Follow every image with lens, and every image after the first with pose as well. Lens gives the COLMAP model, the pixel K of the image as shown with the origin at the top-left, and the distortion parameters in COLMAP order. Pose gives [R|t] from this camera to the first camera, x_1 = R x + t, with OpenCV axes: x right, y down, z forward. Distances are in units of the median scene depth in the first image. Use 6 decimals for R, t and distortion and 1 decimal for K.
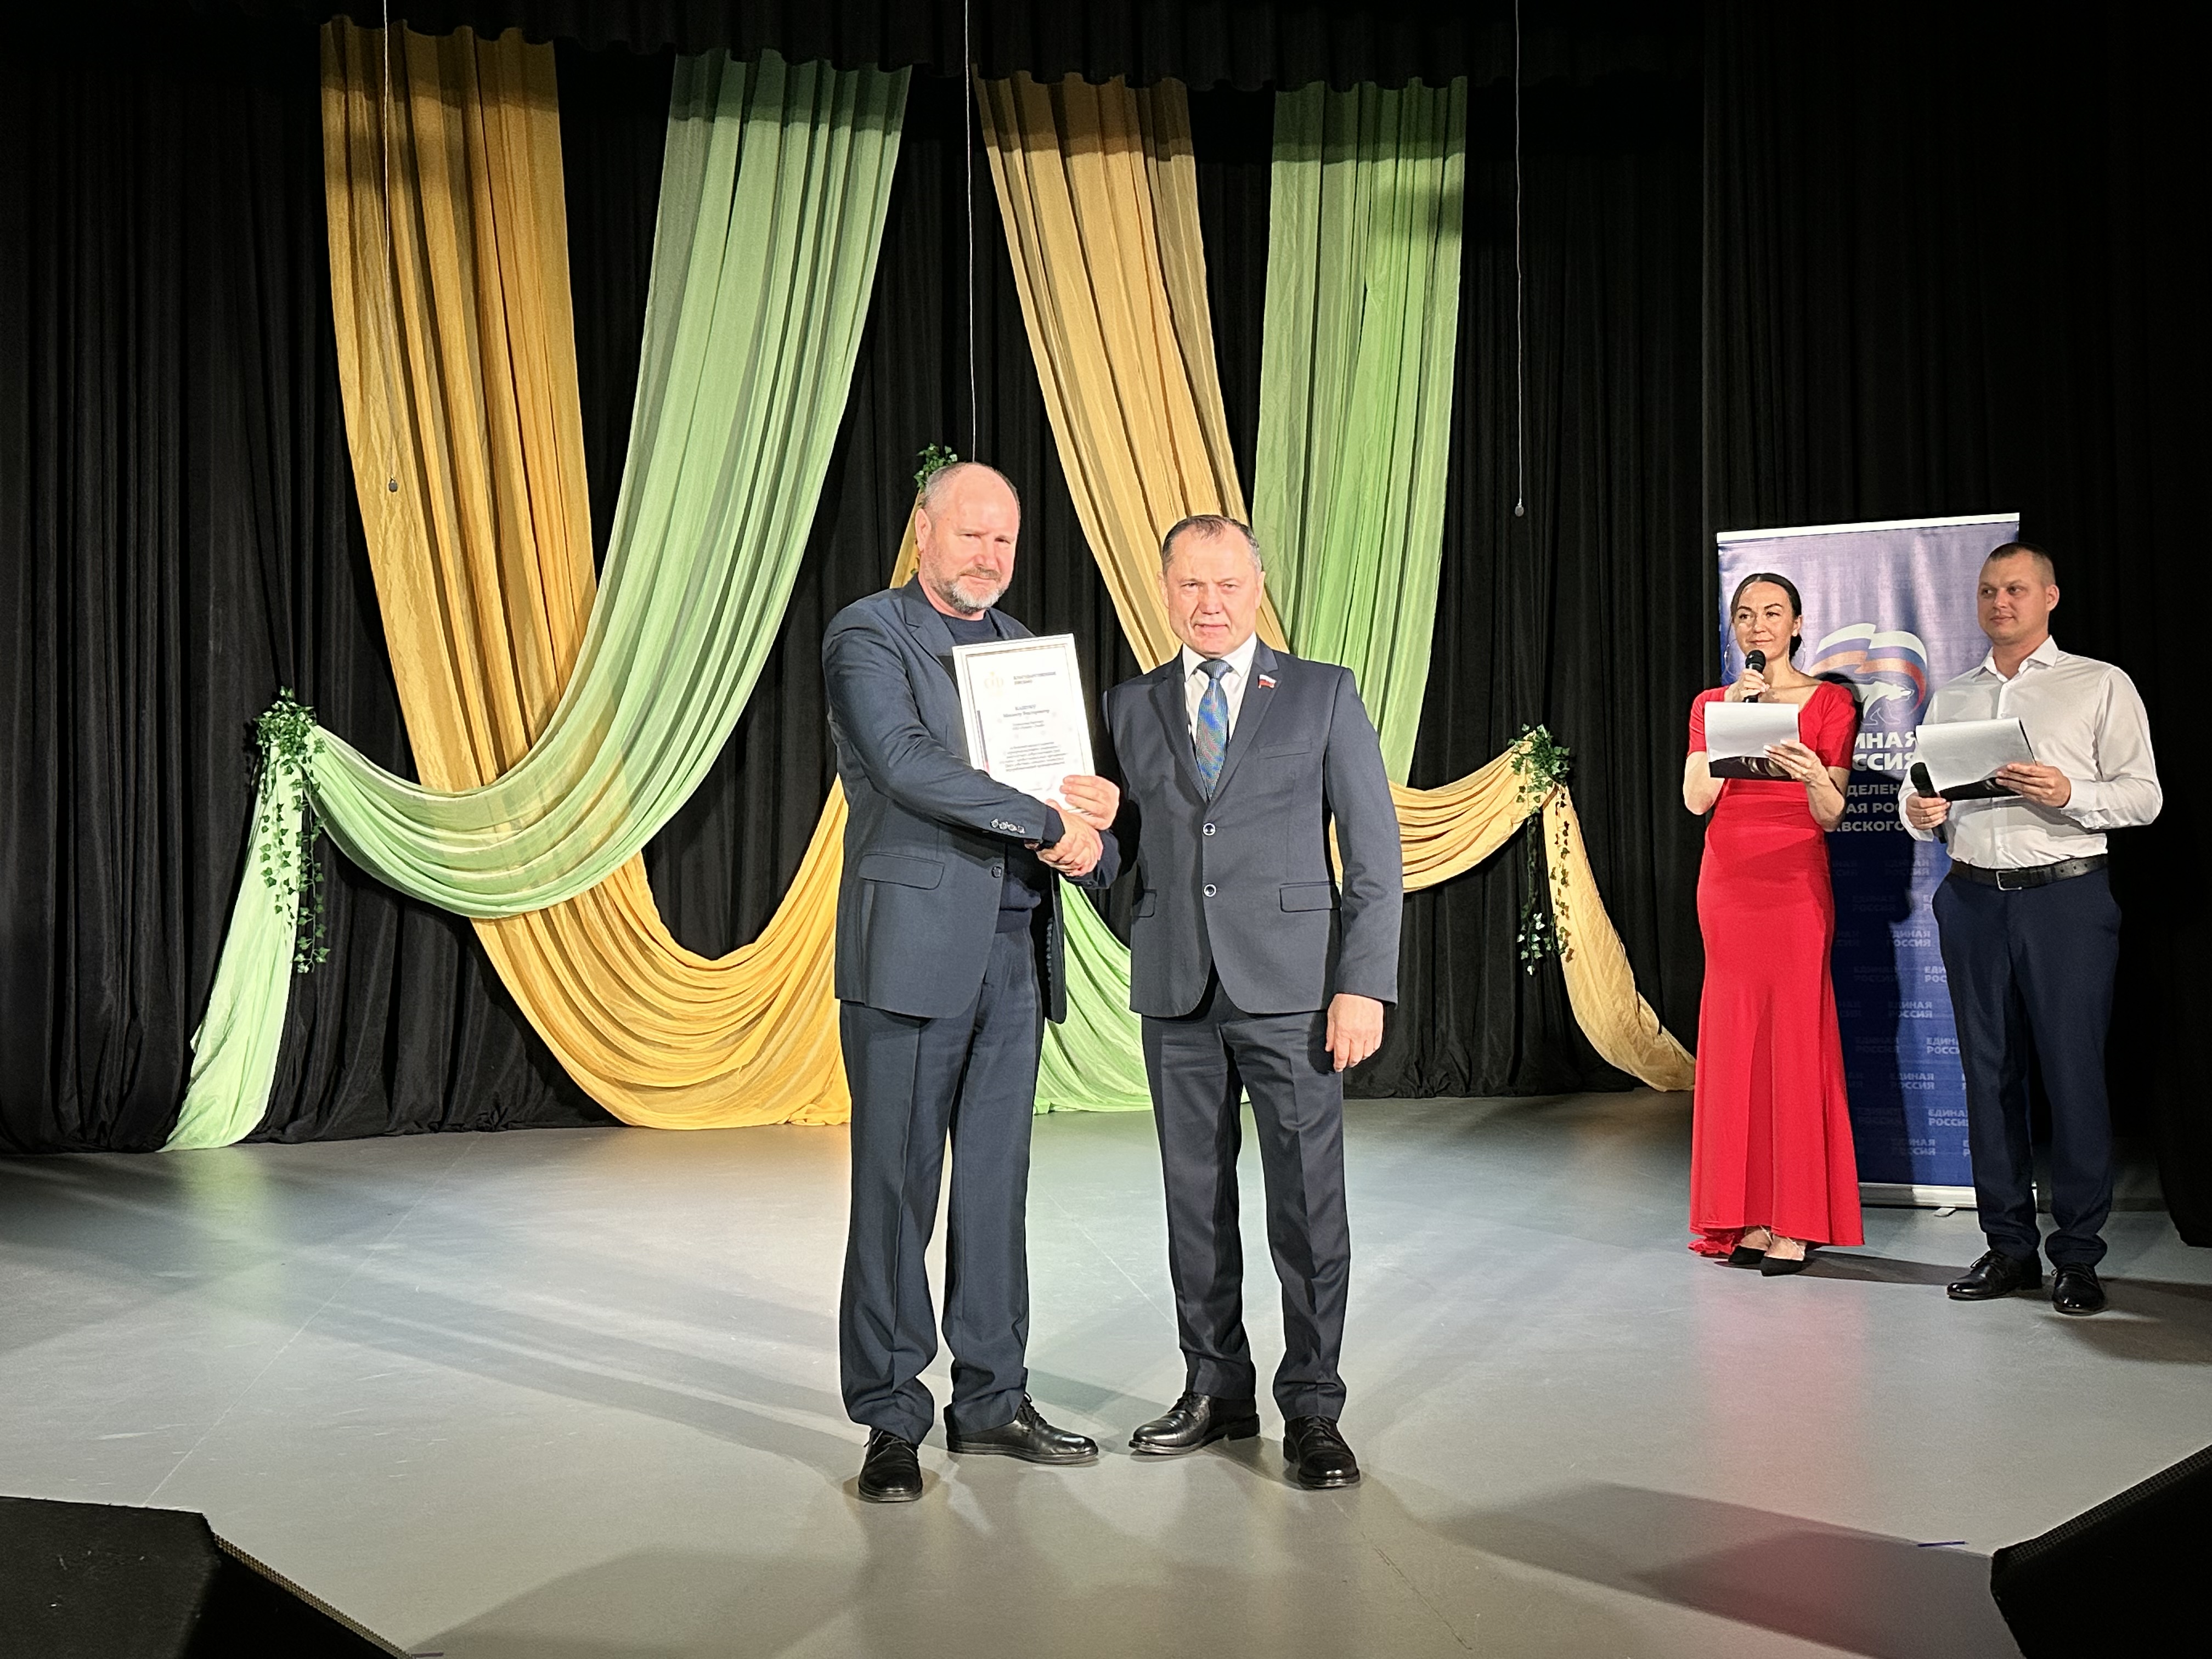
lens RADIAL K [[2292.0, 0, 1106.0], [0, 2292.0, 829.5], [0, 0, 1]] dist [0.192673, -0.509247]
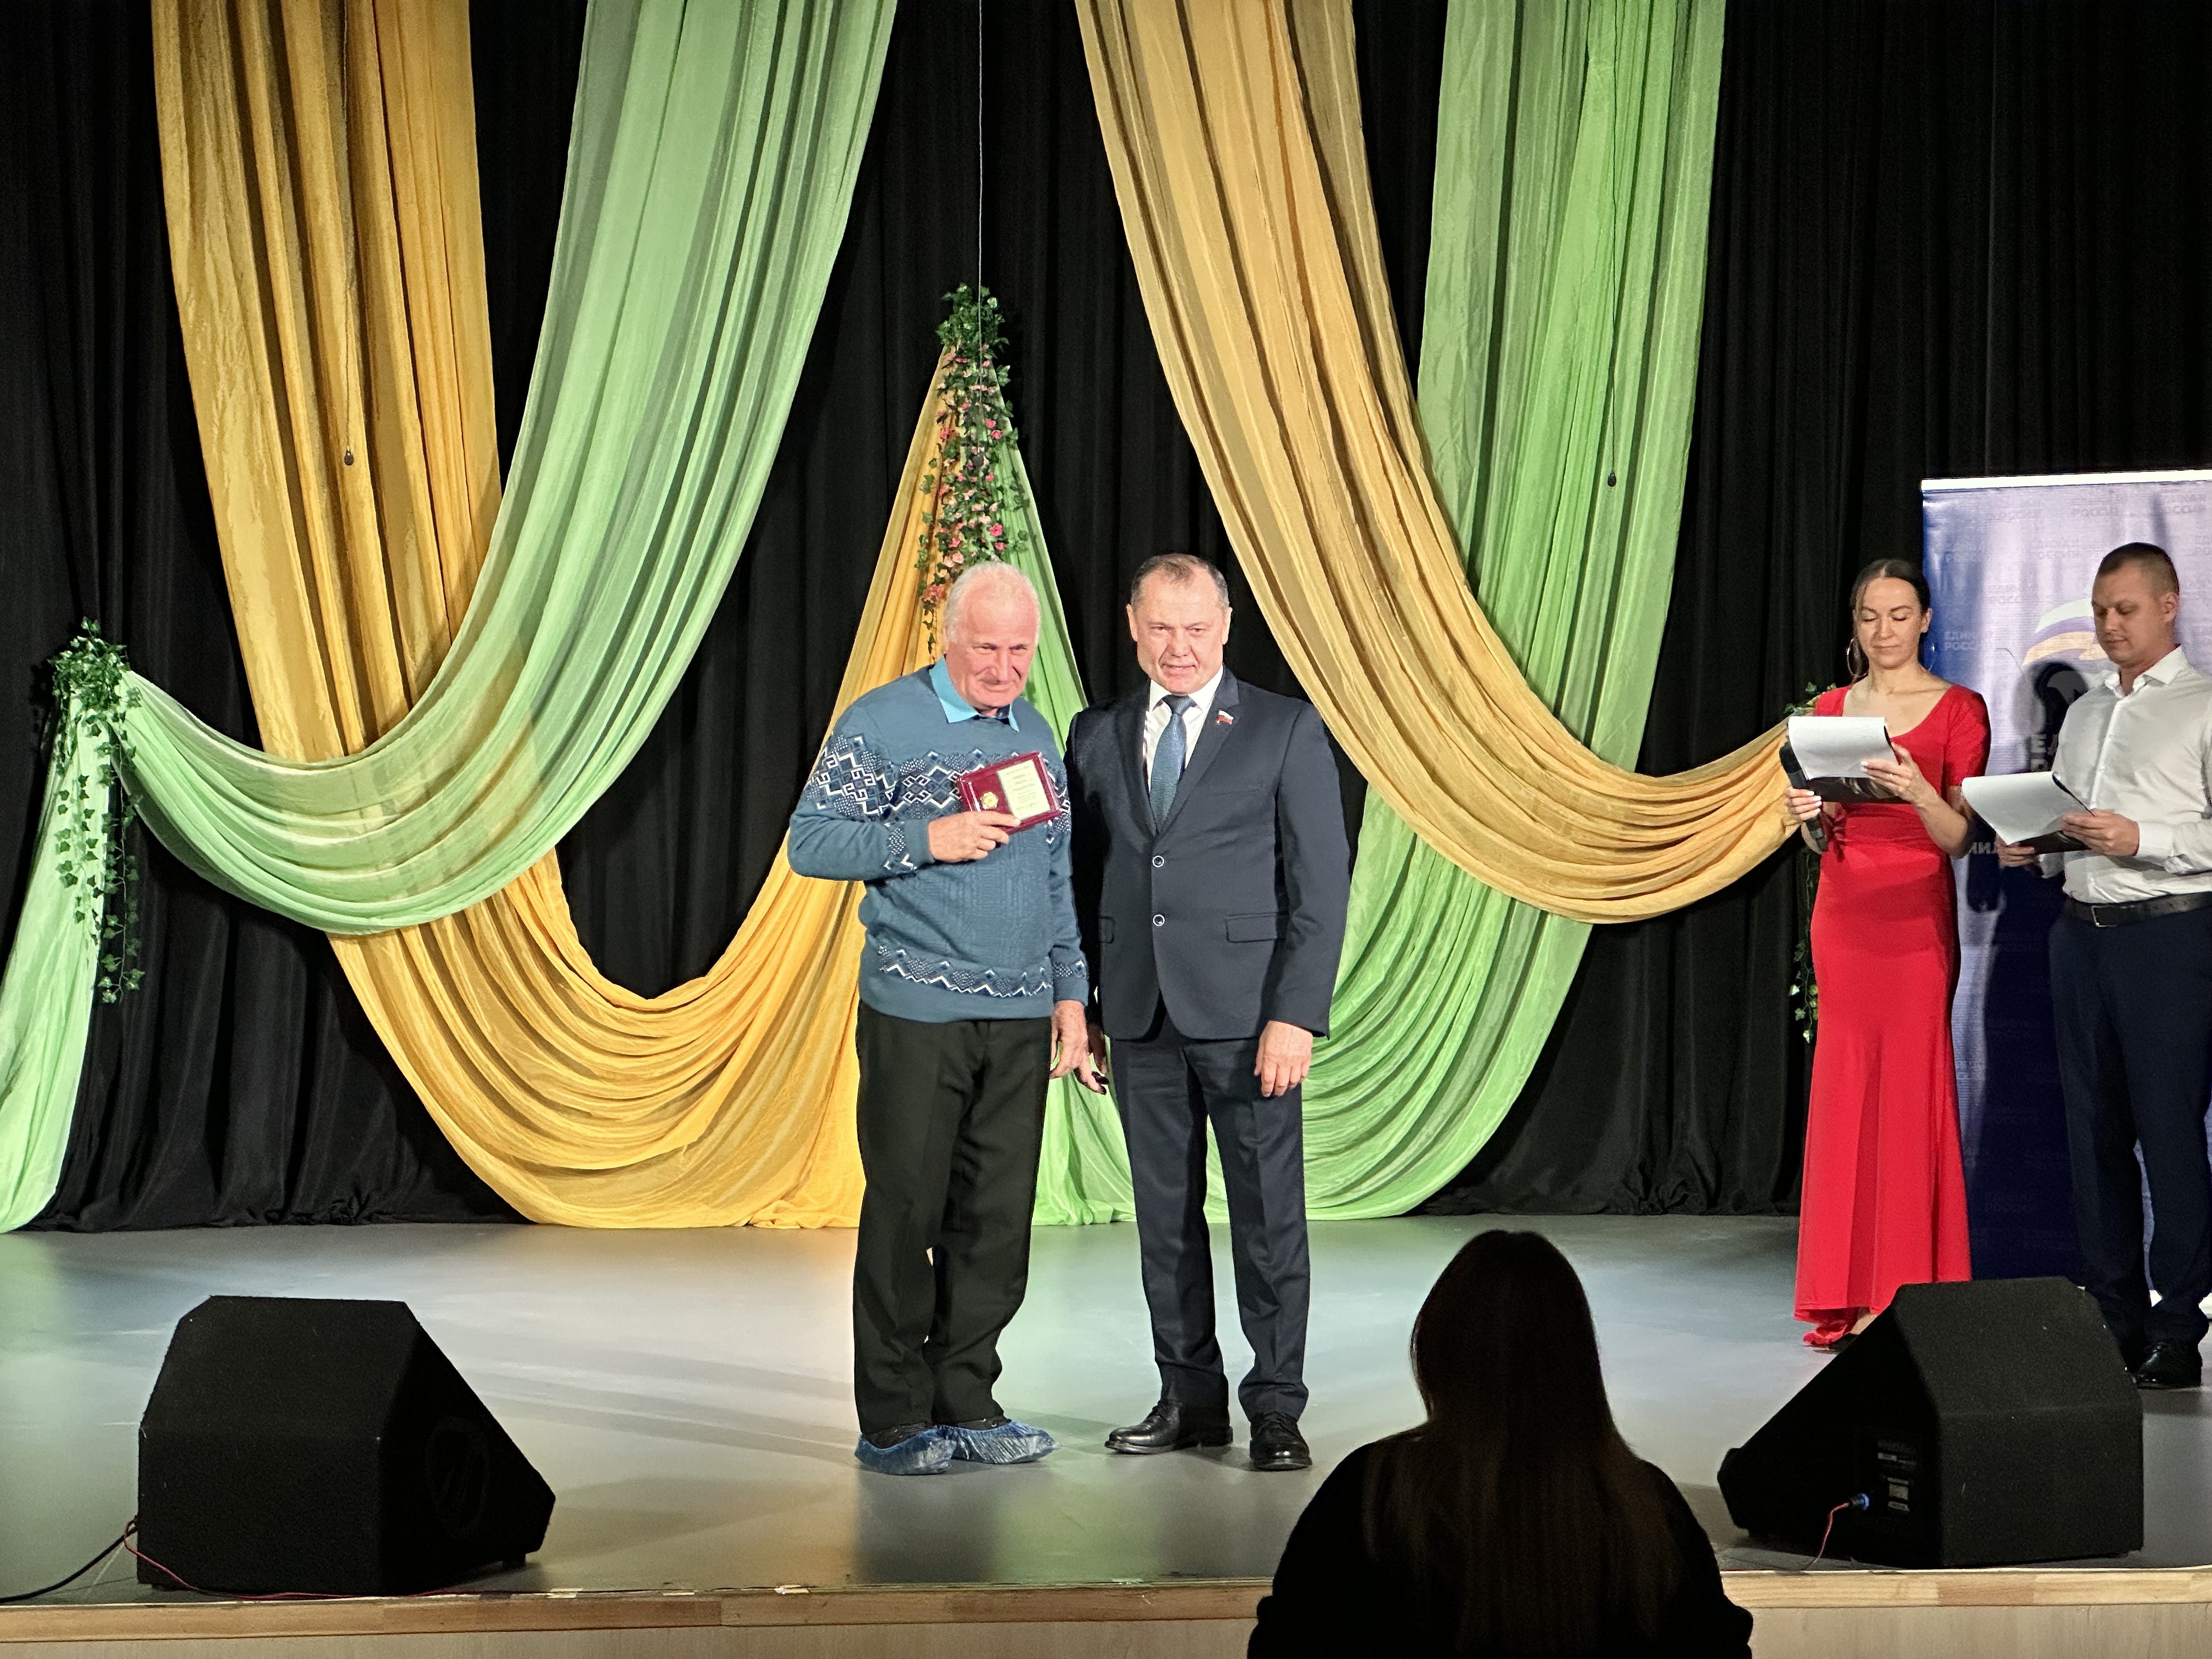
lens RADIAL K [[5374.1, 0, 1104.5], [0, 5374.1, 878.7], [0, 0, 1]] dist [-0.008503, 0.413180]
pose [[0.998779, 0.017310, -0.046276, 0.050611], [-0.016292, 0.999619, 0.022301, -0.021344], [0.046645, -0.021520, 0.998680, -0.689829]]
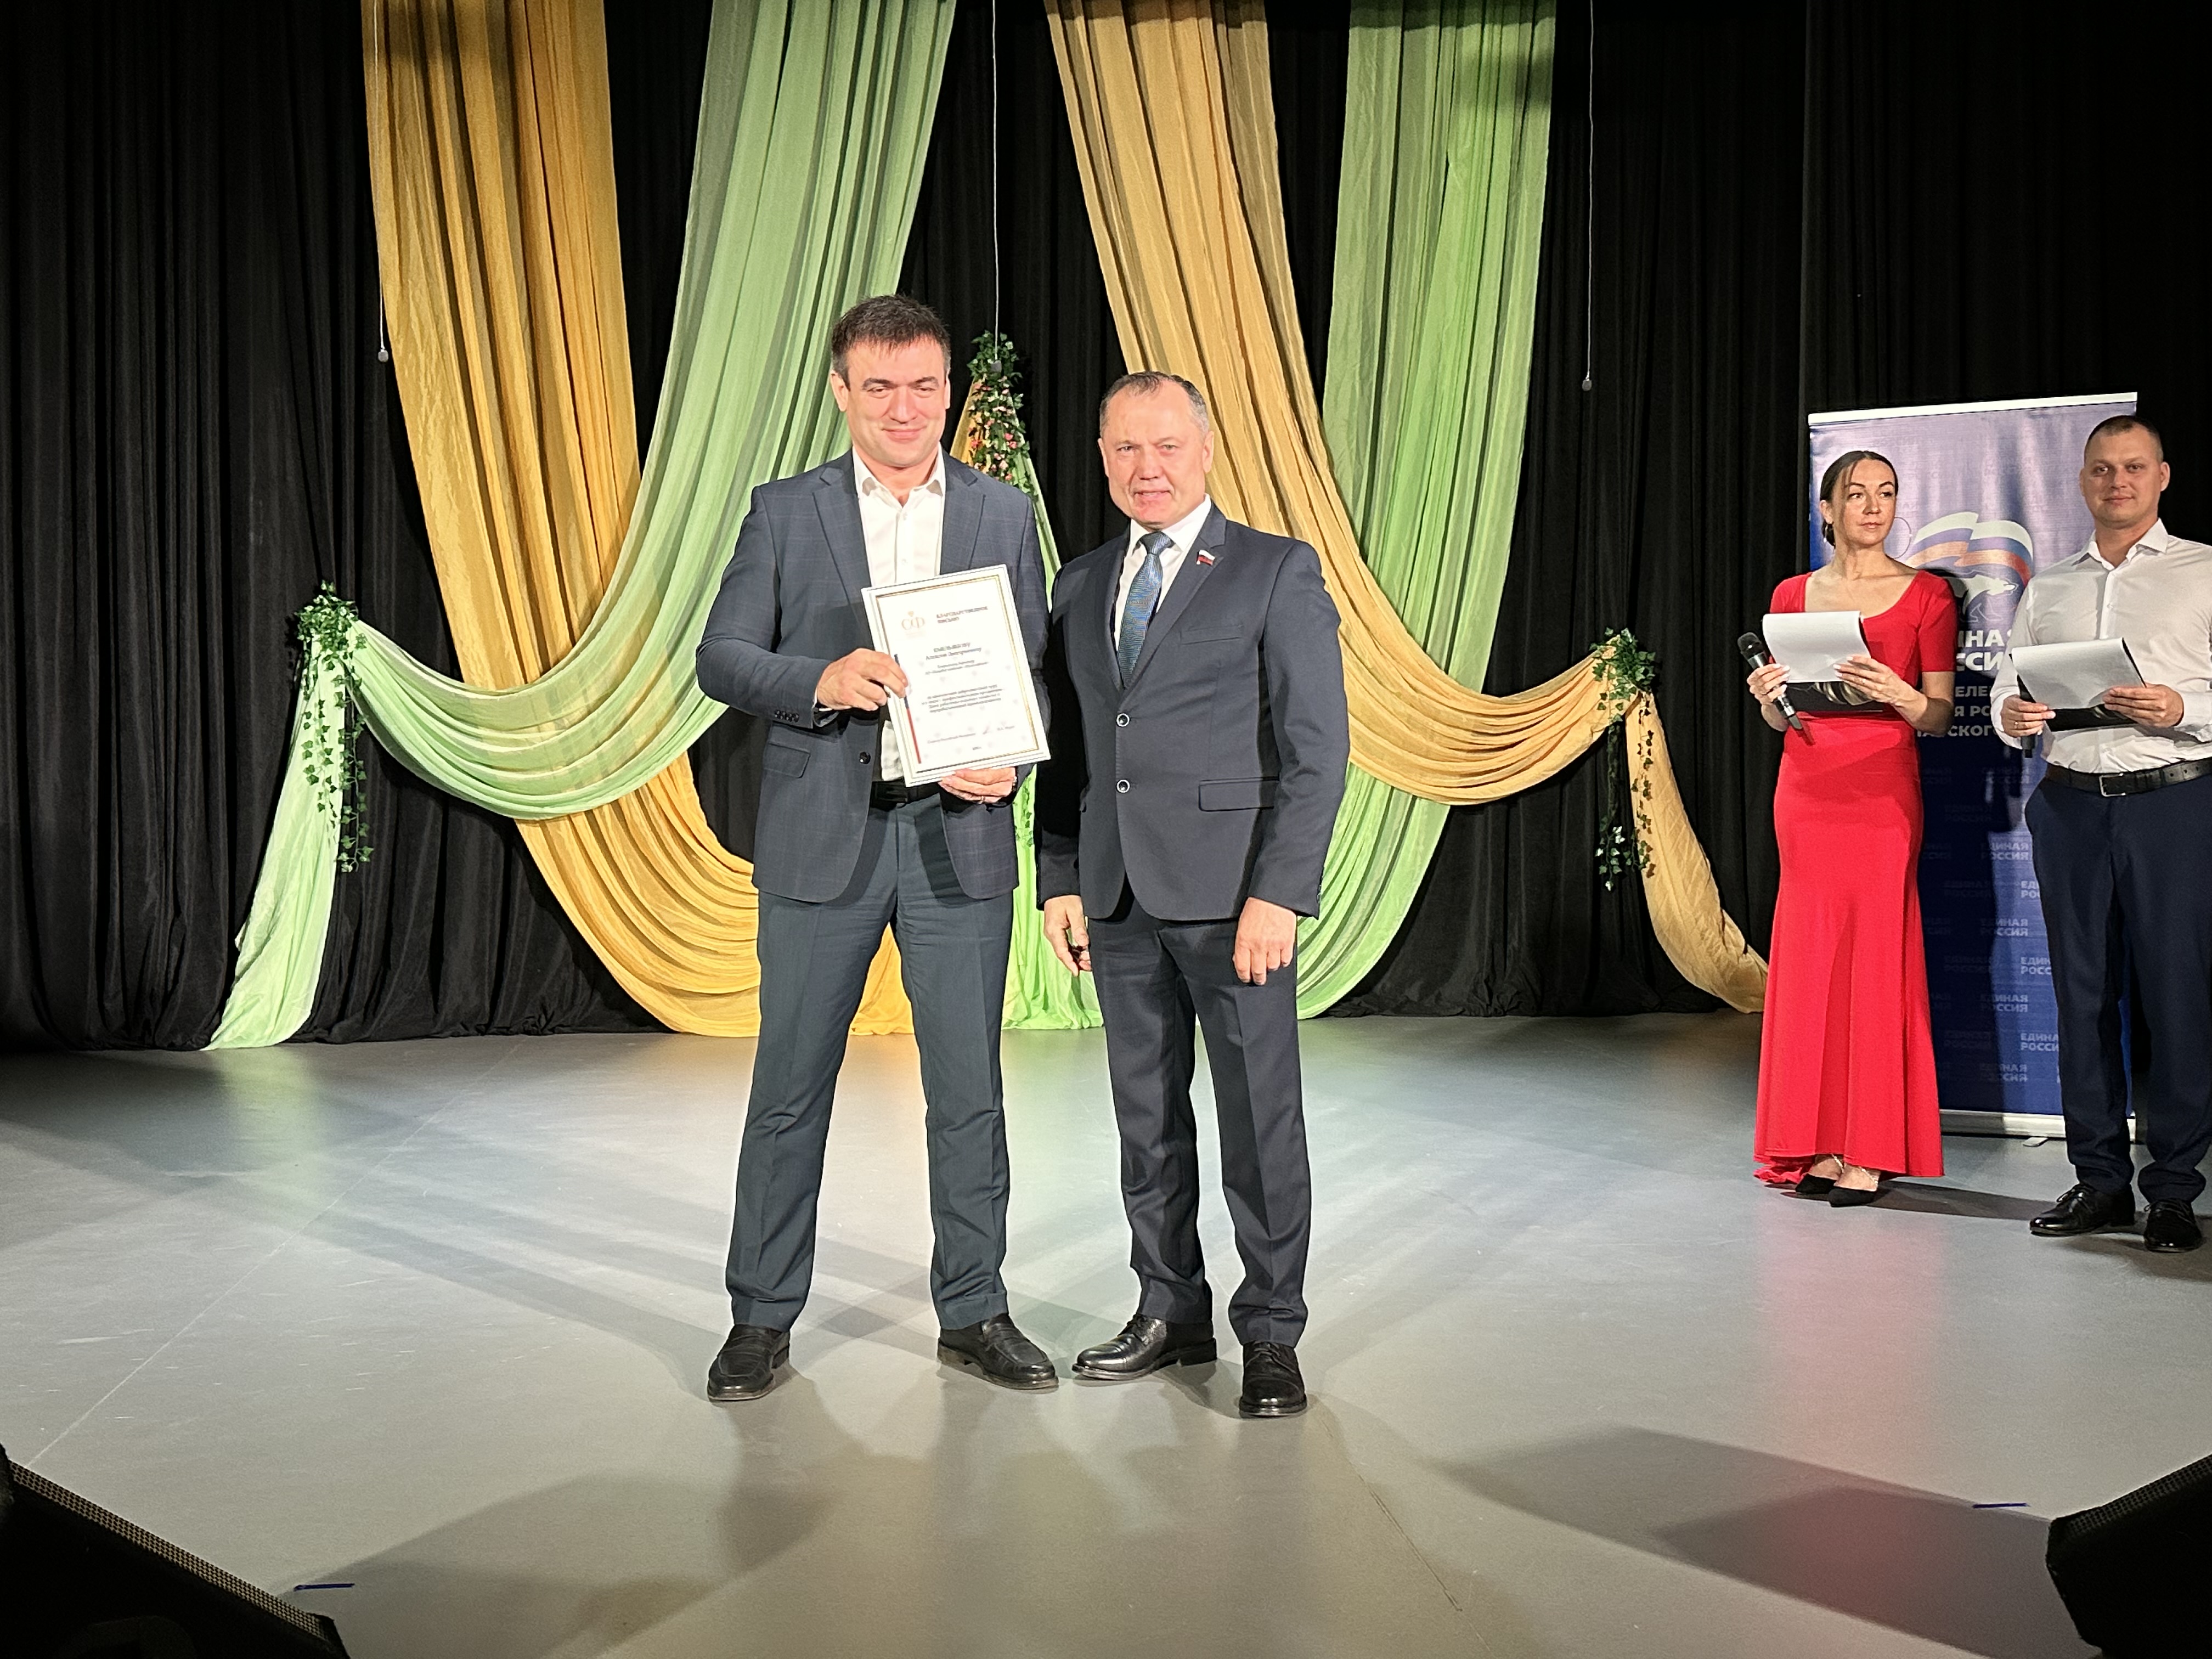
lens RADIAL K [[2263.7, 0, 1092.4], [0, 2263.7, 857.3], [0, 0, 1]] dist [0.221952, -0.596640]
pose [[0.998380, 0.010496, -0.055914, 0.024966], [-0.007875, 0.998869, 0.046886, 0.006964], [0.056343, -0.046369, 0.997334, 0.044436]]
